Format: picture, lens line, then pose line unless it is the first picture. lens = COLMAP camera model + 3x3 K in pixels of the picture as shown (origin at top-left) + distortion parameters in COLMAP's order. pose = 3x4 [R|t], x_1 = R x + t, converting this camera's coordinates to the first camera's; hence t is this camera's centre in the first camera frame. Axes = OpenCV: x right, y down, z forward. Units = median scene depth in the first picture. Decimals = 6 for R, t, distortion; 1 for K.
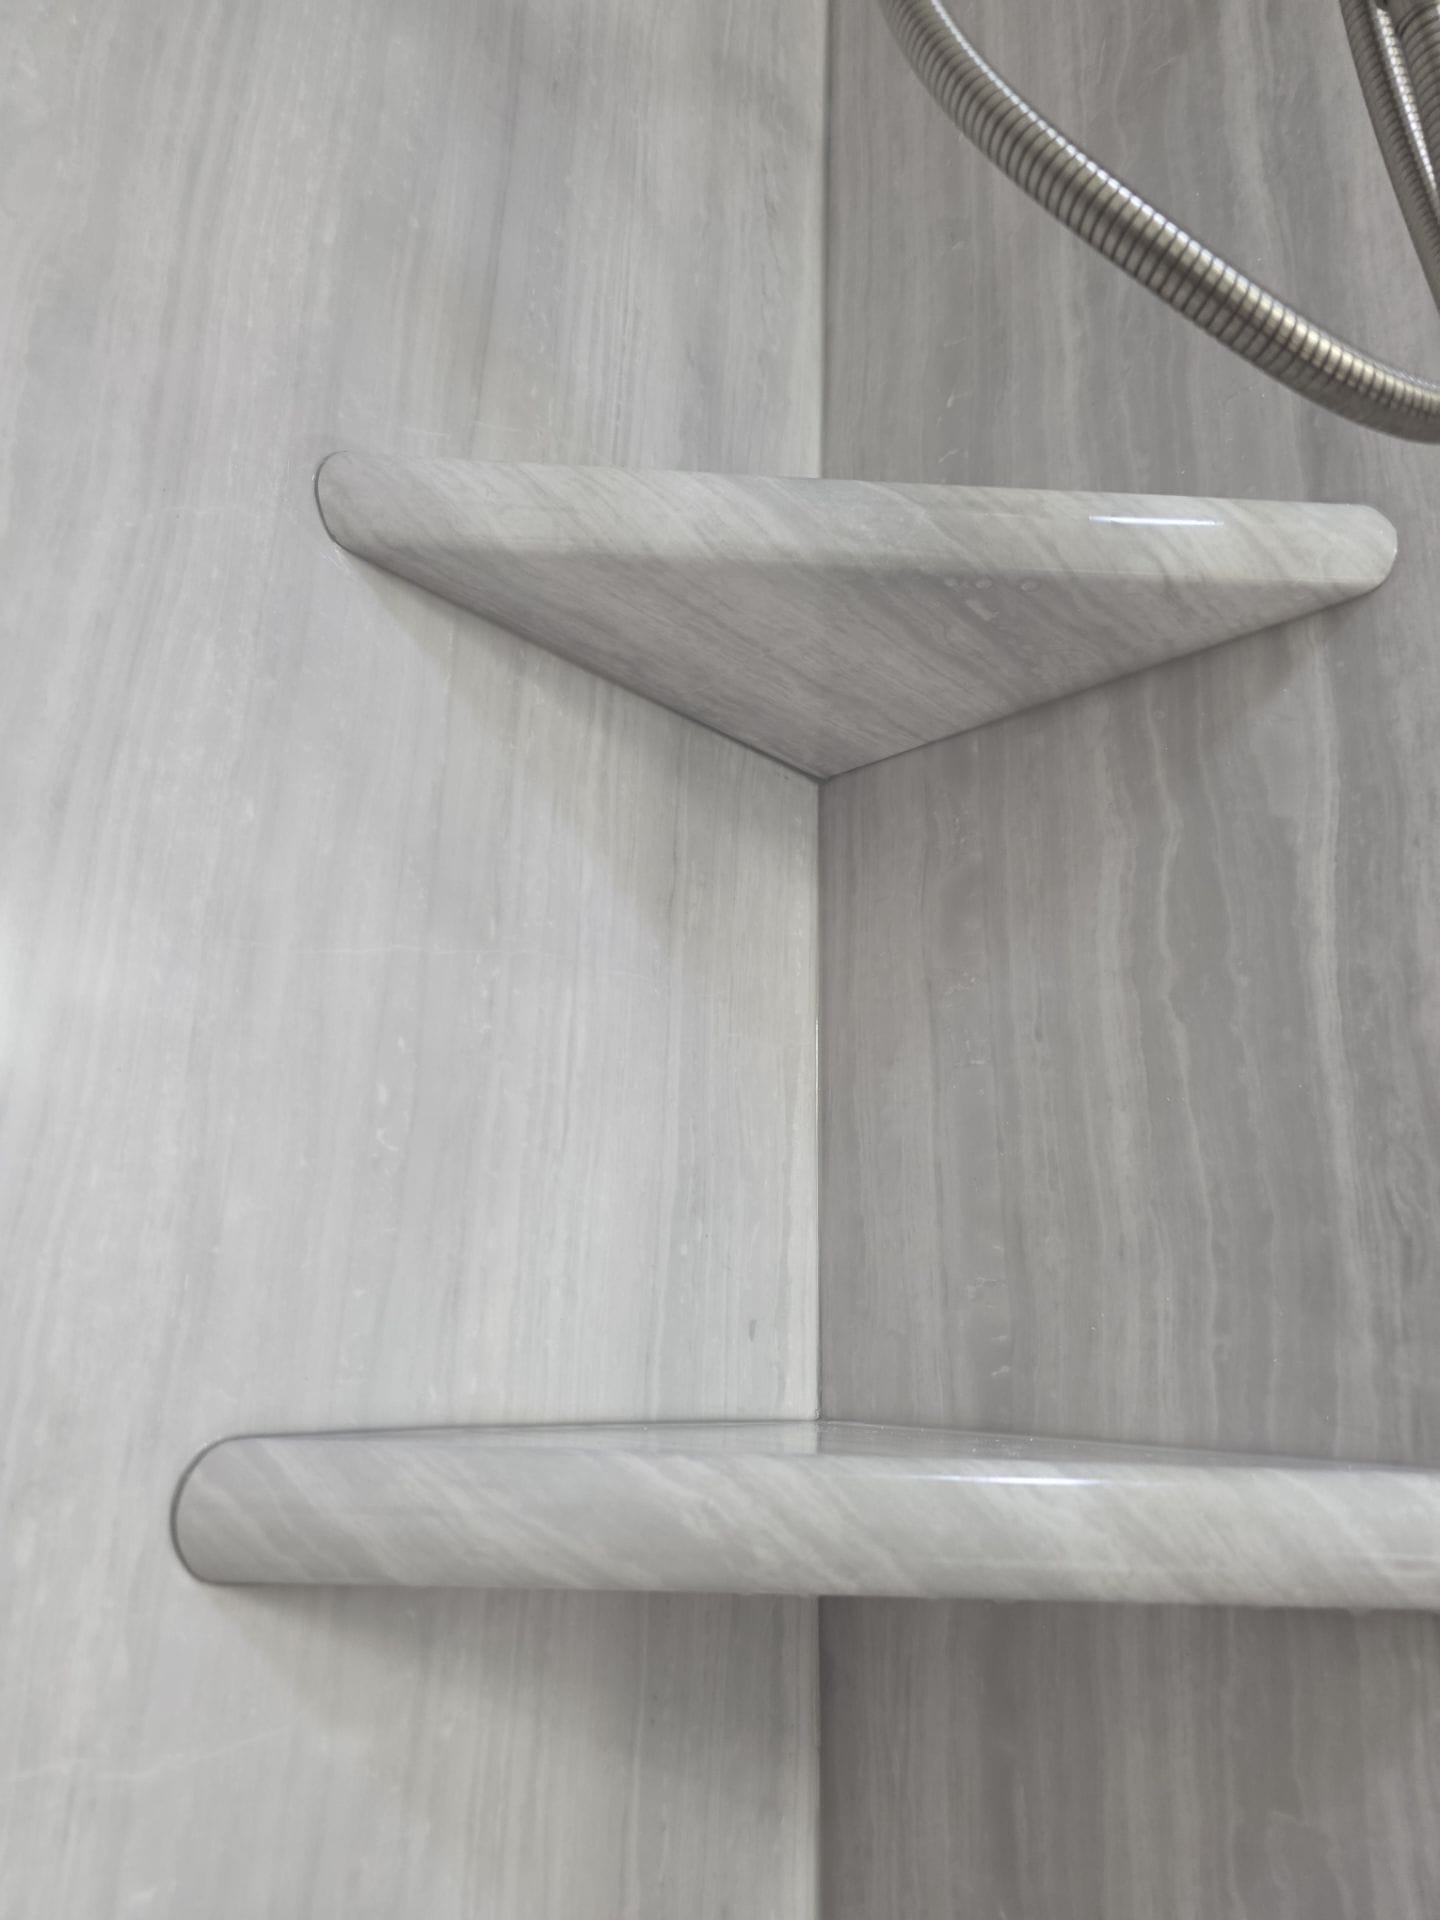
lens RADIAL K [[1380.7, 0, 720.0], [0, 1380.7, 960.0], [0, 0, 1]] dist [0.002194, 0.000449]
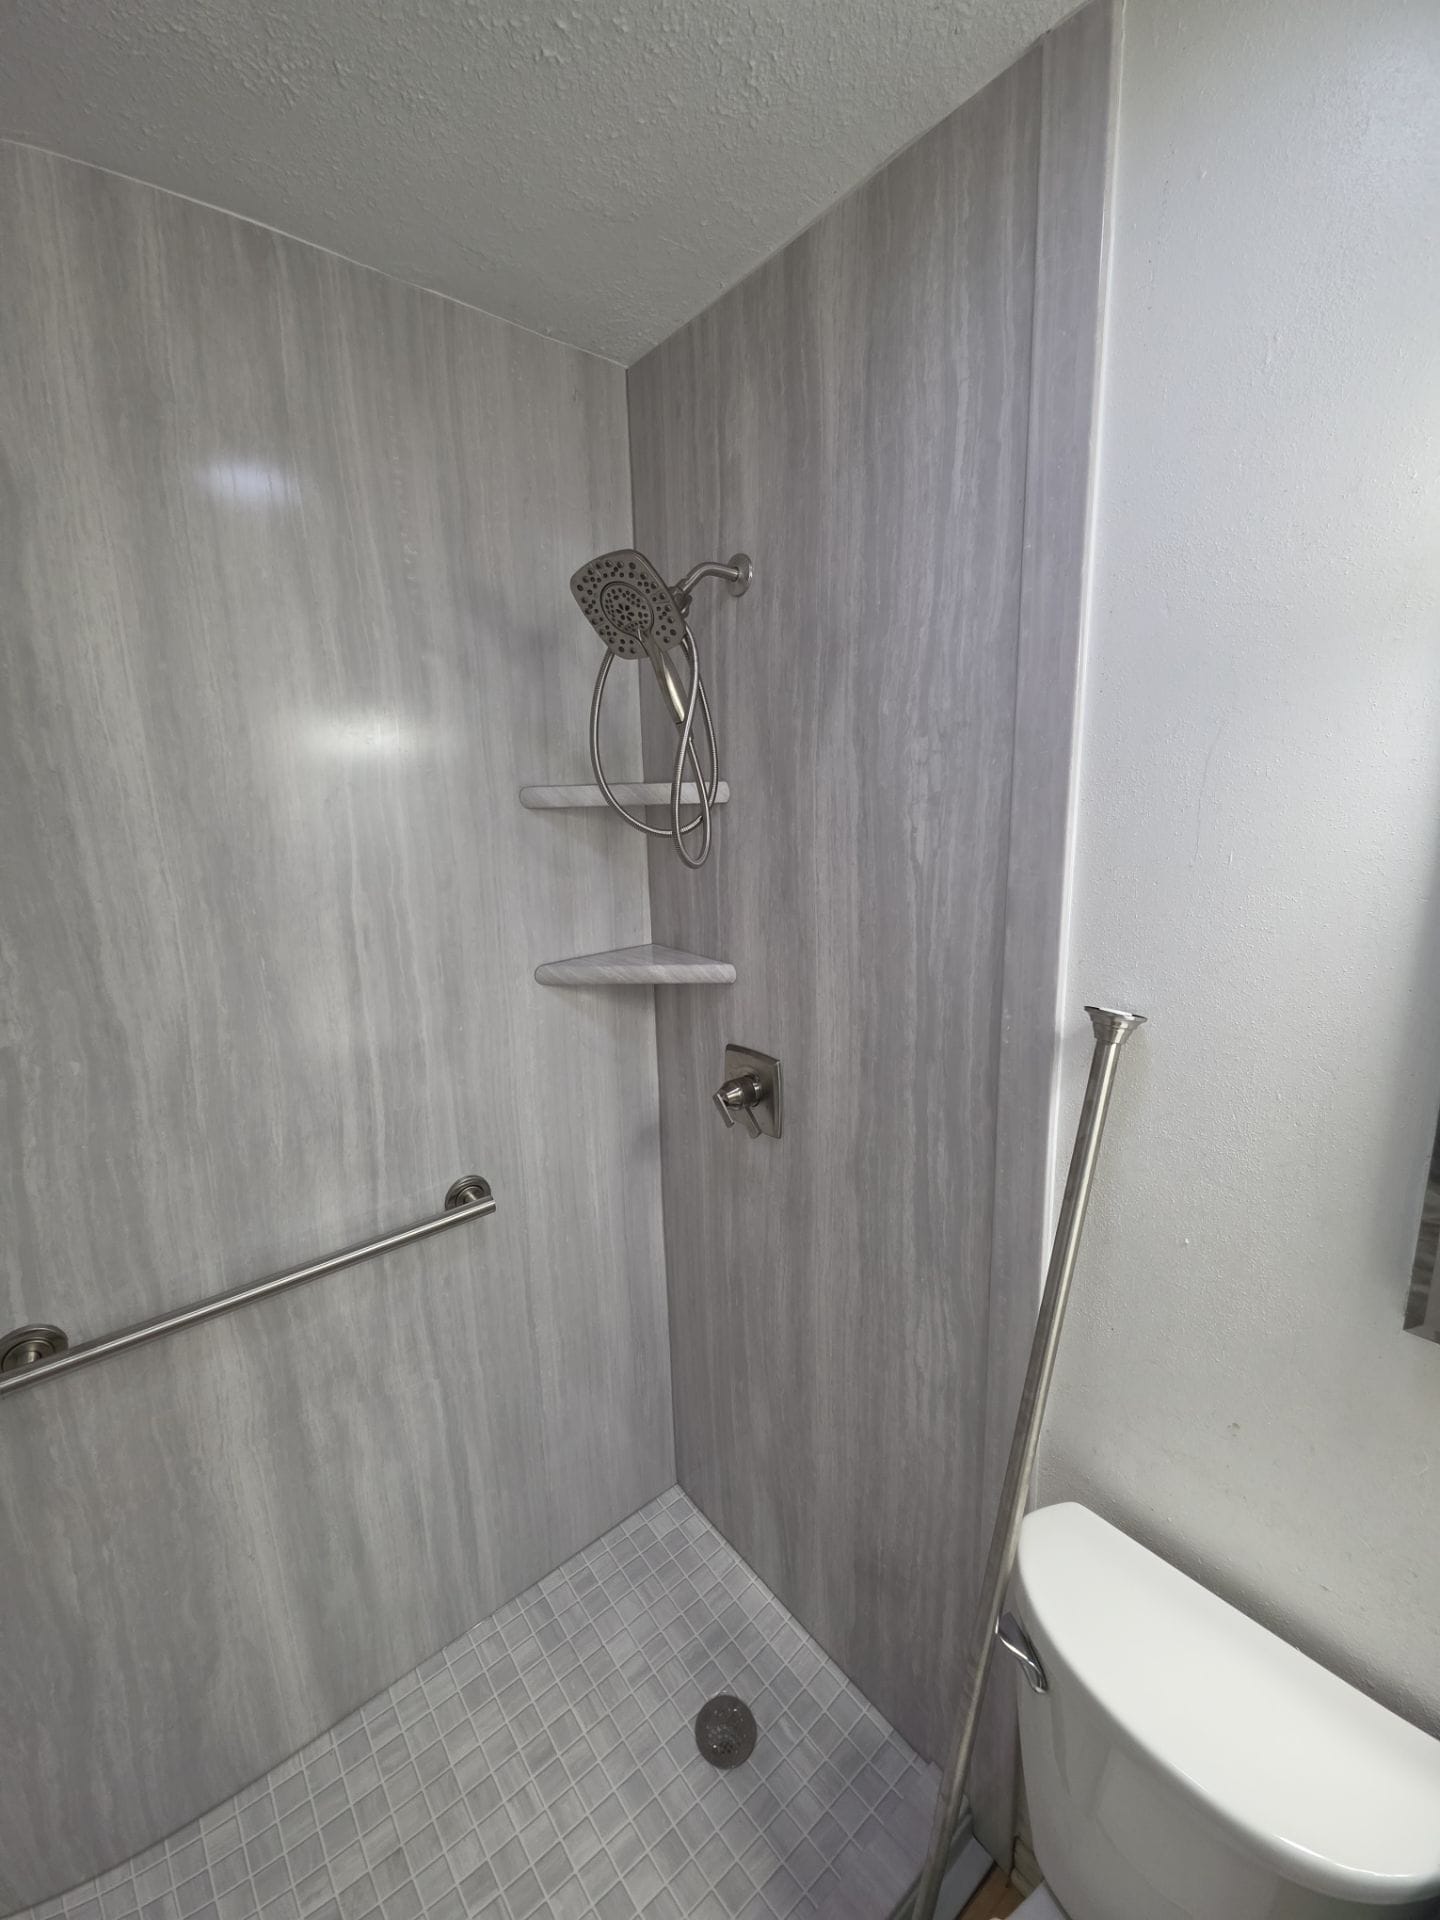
lens RADIAL K [[782.3, 0, 720.0], [0, 782.3, 960.0], [0, 0, 1]] dist [0.016851, -0.010555]
pose [[0.992532, -0.037024, -0.116227, 0.732689], [0.089483, 0.868543, 0.487468, -1.117147], [0.082900, -0.494228, 0.865370, -1.690999]]
